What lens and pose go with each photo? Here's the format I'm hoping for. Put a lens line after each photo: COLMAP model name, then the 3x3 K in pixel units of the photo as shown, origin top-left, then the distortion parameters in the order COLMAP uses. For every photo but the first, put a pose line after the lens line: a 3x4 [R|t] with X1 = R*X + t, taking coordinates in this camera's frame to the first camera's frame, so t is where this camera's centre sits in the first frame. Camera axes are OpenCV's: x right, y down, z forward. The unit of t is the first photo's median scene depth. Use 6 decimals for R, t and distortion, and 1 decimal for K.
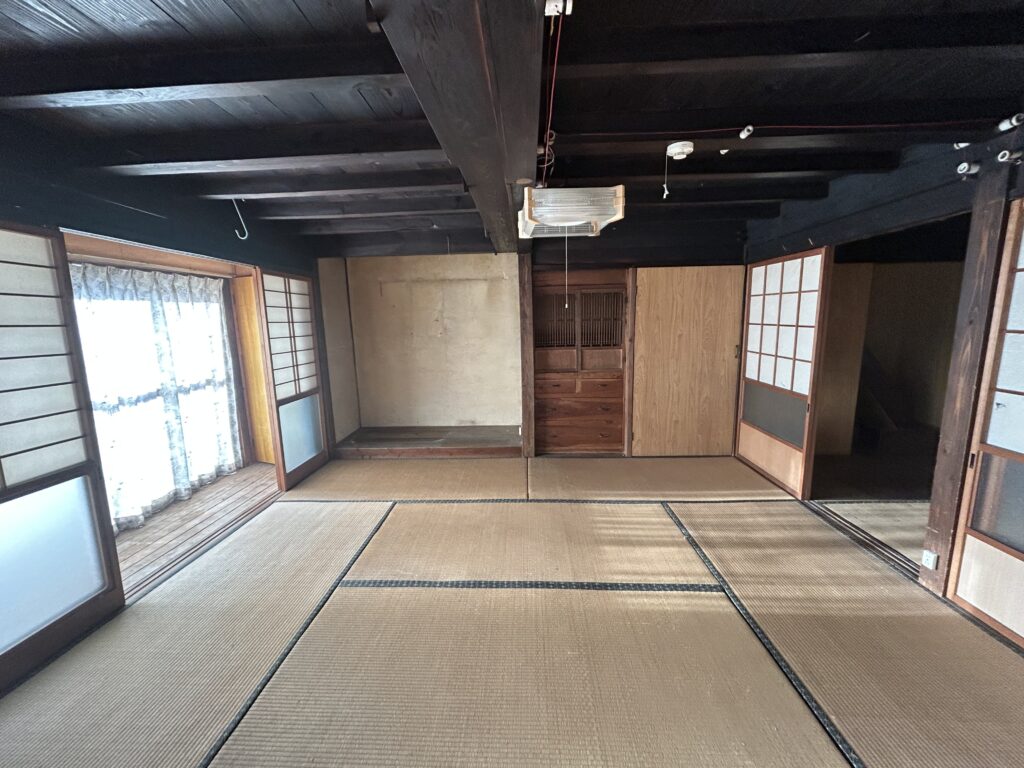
lens RADIAL K [[412.1, 0, 514.1], [0, 412.1, 384.1], [0, 0, 1]] dist [-0.004454, 0.001544]
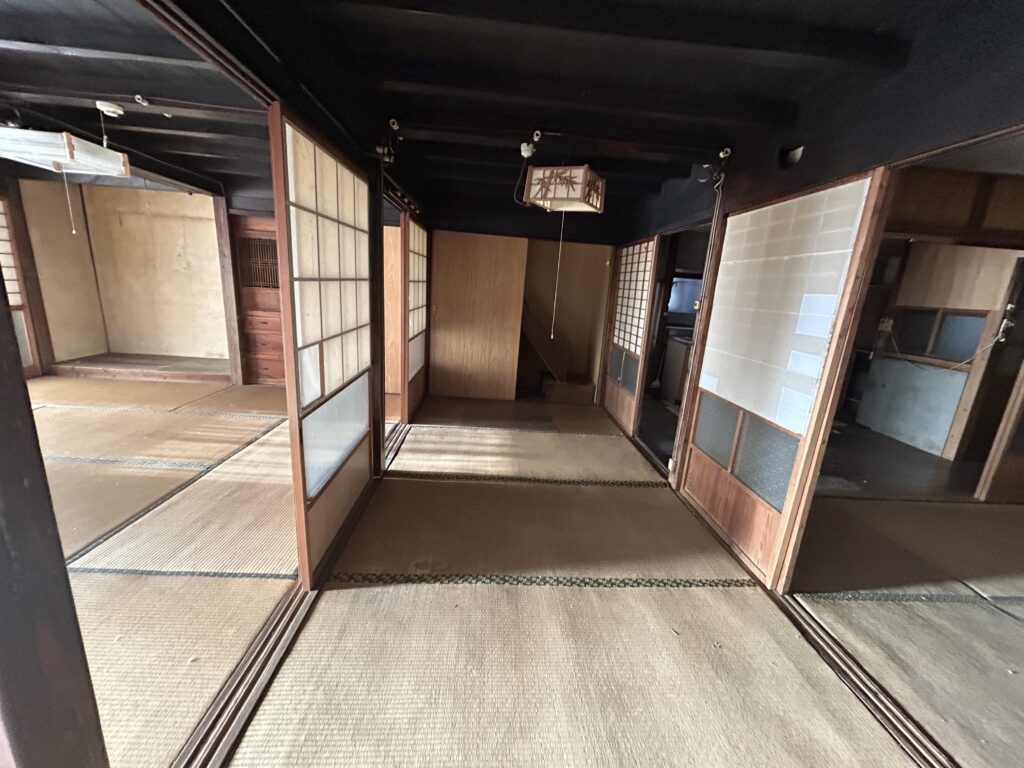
lens RADIAL K [[412.1, 0, 510.8], [0, 412.1, 385.4], [0, 0, 1]] dist [-0.004454, 0.001544]
pose [[0.992400, 0.066892, 0.103283, 0.666535], [-0.075450, 0.993829, 0.081309, 0.031546], [-0.097206, -0.088484, 0.991323, -0.187341]]
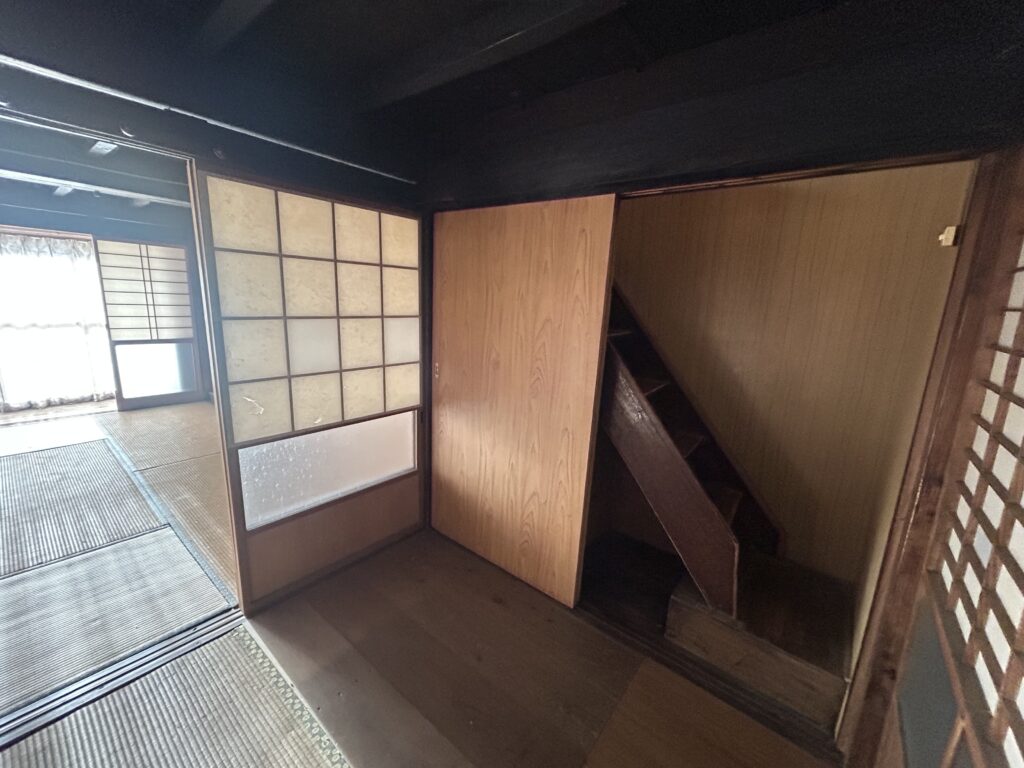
lens RADIAL K [[412.1, 0, 512.3], [0, 412.1, 382.8], [0, 0, 1]] dist [-0.004454, 0.001544]
pose [[0.801408, 0.179525, -0.570541, 0.966795], [-0.157782, 0.983558, 0.087857, -0.114669], [0.576932, 0.019612, 0.816557, 0.552892]]
